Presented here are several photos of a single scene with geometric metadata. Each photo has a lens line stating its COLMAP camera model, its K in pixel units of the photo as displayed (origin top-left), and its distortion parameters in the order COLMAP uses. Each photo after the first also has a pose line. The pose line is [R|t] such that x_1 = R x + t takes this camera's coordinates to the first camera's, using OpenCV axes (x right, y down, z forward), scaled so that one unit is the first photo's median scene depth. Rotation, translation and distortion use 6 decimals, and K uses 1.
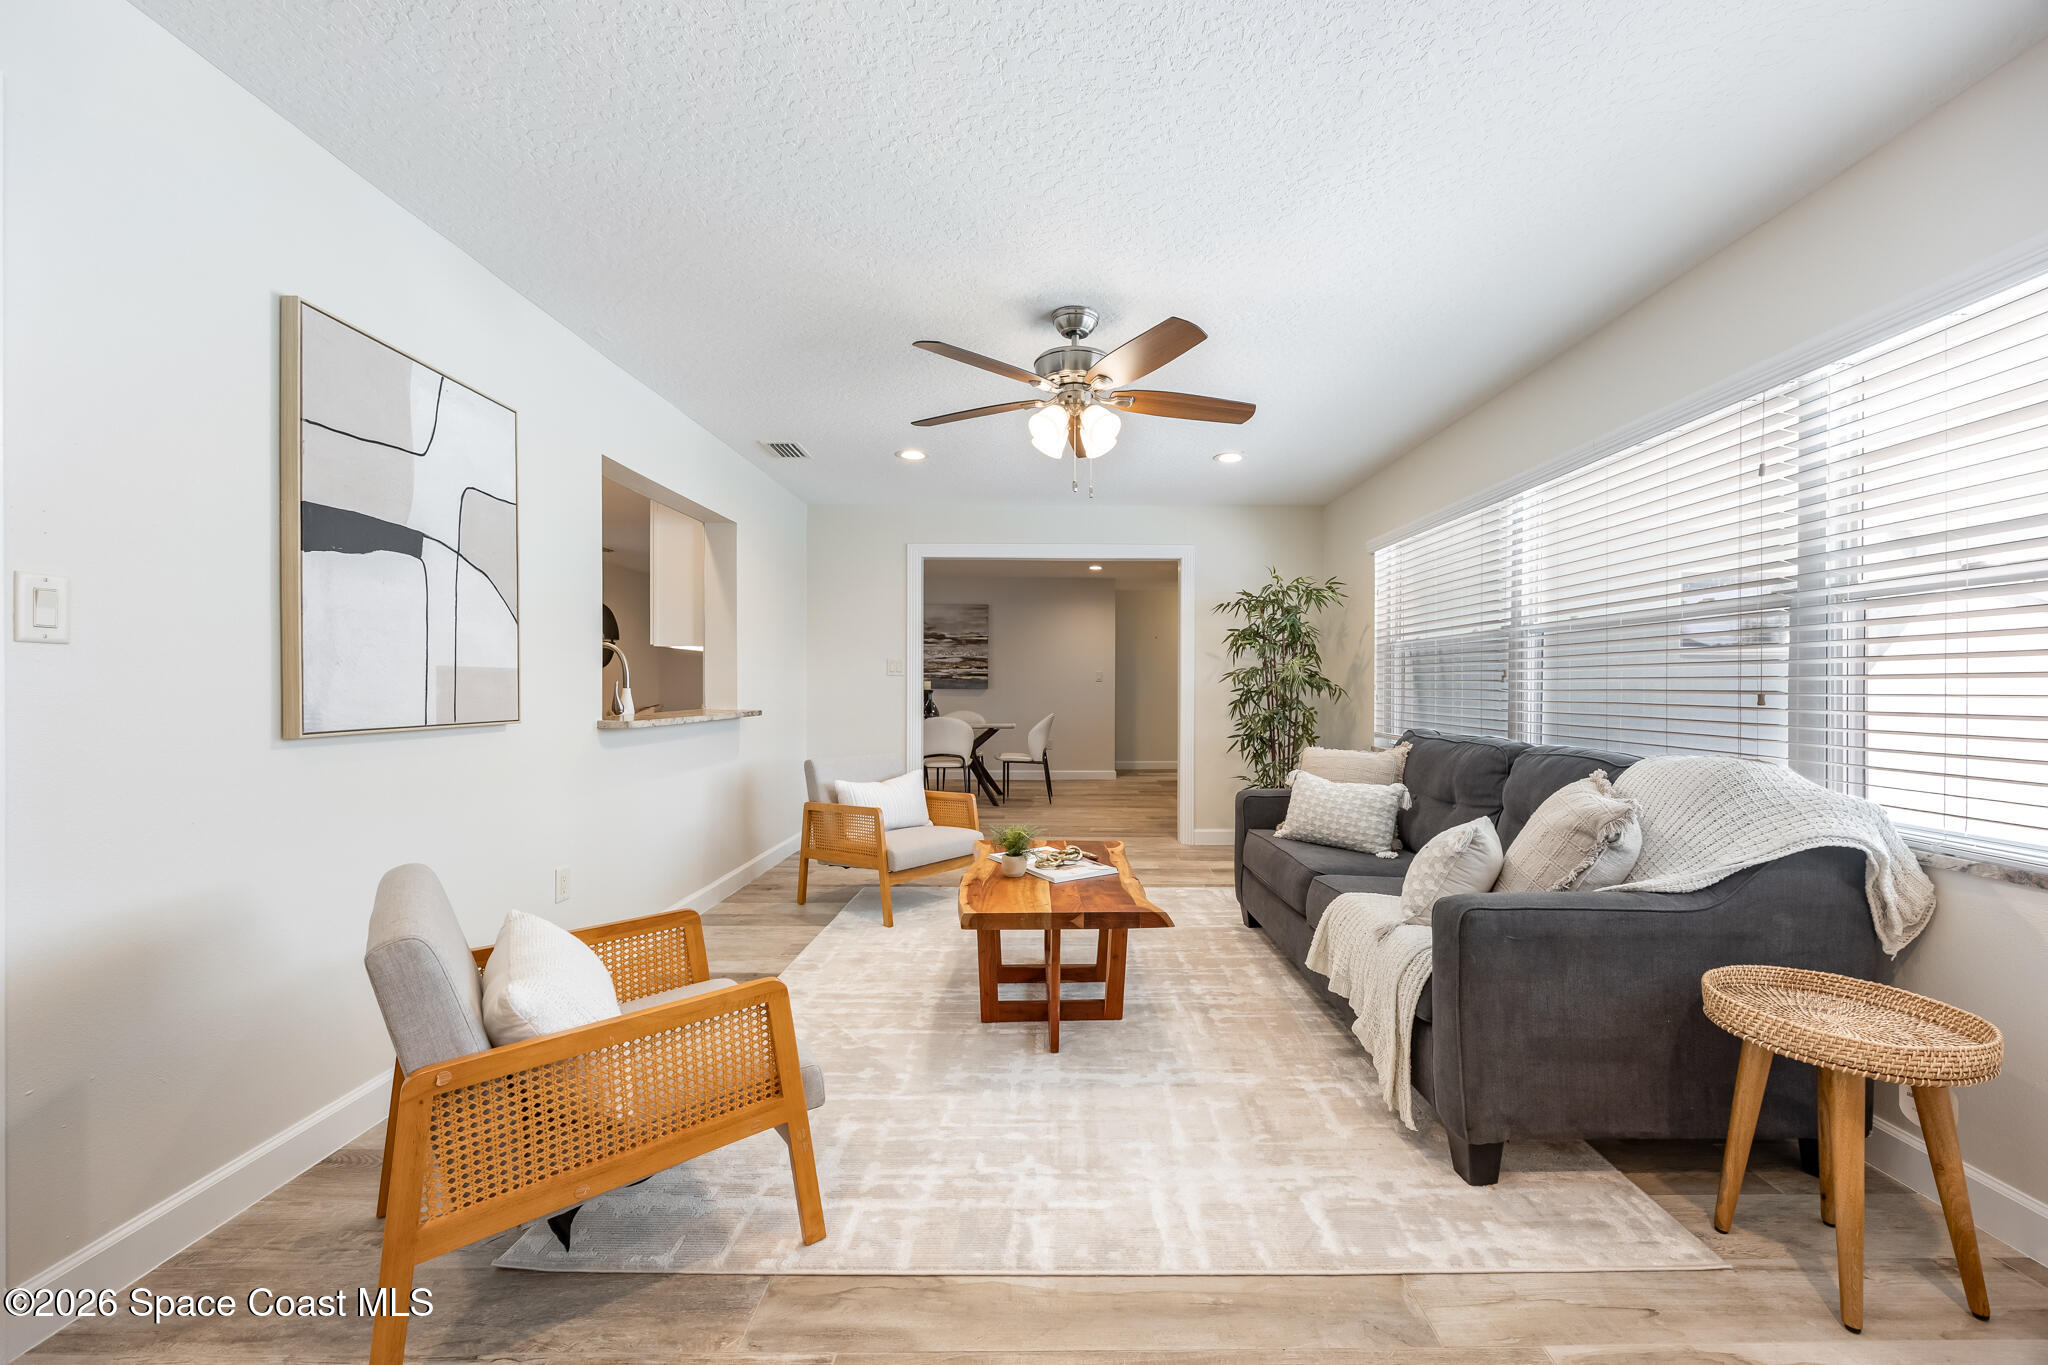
lens RADIAL K [[792.2, 0, 1058.5], [0, 792.2, 689.2], [0, 0, 1]] dist [-0.001897, -0.000348]
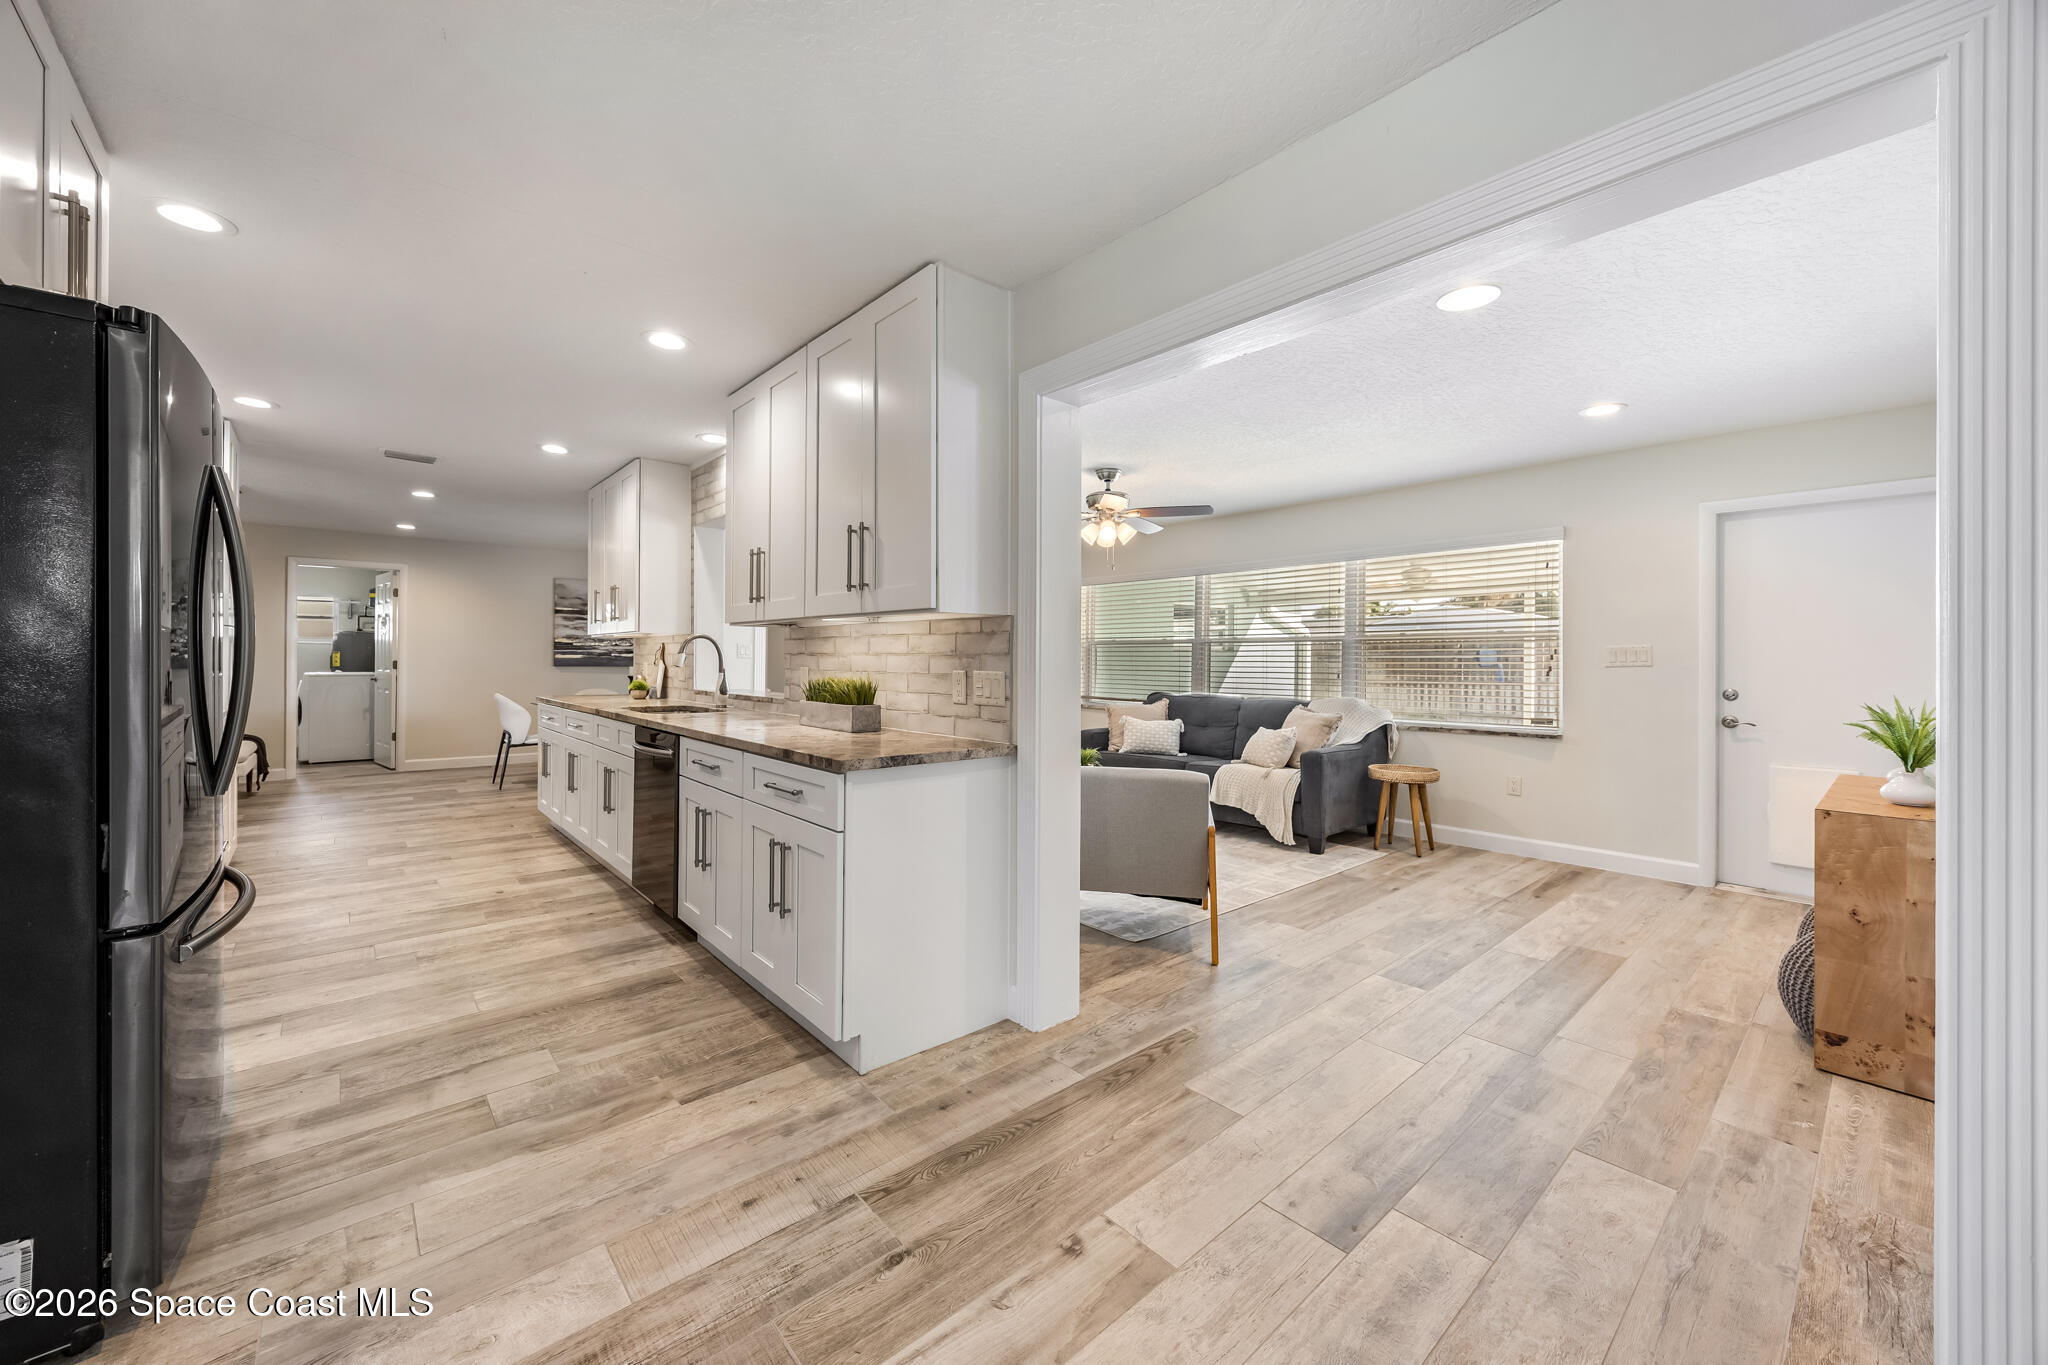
lens RADIAL K [[774.9, 0, 1016.6], [0, 774.9, 658.7], [0, 0, 1]] dist [0.002299, -0.000067]
pose [[0.759896, 0.004377, 0.650030, -1.375590], [-0.002112, 0.999989, -0.004265, -0.026792], [-0.650041, 0.001869, 0.759897, -0.243581]]
